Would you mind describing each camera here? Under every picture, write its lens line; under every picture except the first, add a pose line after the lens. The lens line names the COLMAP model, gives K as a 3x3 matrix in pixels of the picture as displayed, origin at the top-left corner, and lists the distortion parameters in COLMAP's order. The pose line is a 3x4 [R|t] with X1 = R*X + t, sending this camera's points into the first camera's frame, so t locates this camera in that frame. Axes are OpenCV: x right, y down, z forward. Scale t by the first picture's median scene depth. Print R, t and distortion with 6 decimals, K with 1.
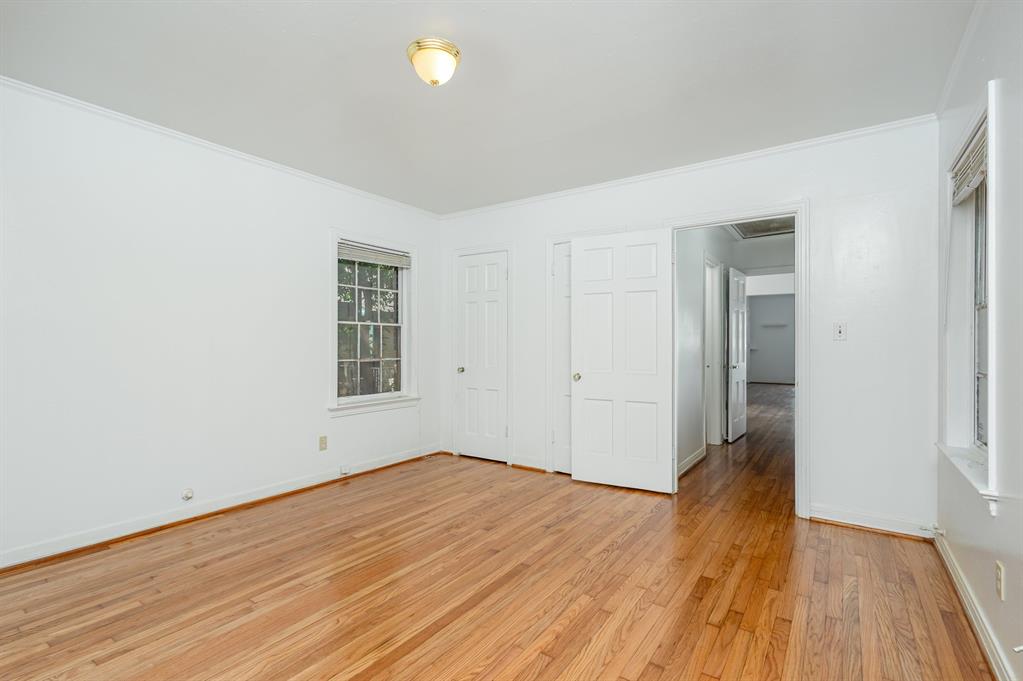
lens RADIAL K [[487.3, 0, 508.3], [0, 487.3, 343.6], [0, 0, 1]] dist [0.005399, -0.001148]
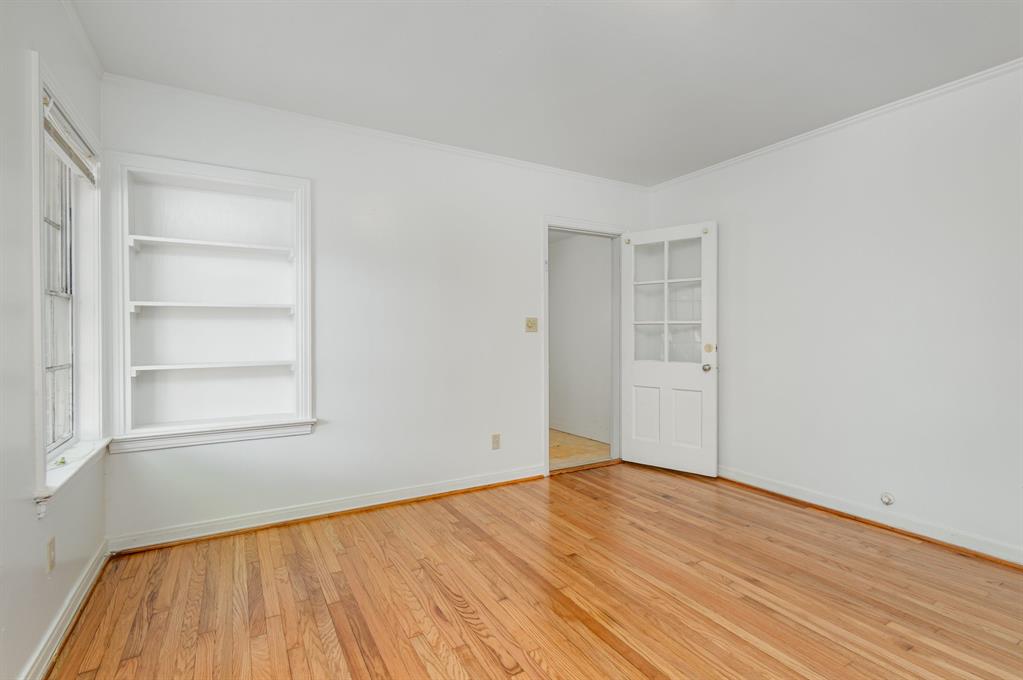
lens RADIAL K [[487.3, 0, 503.4], [0, 487.3, 331.1], [0, 0, 1]] dist [0.005399, -0.001148]
pose [[-0.439586, -0.005299, -0.898185, 0.567466], [-0.006398, 0.999976, -0.002769, 0.005400], [0.898178, 0.004529, -0.439609, 0.906709]]
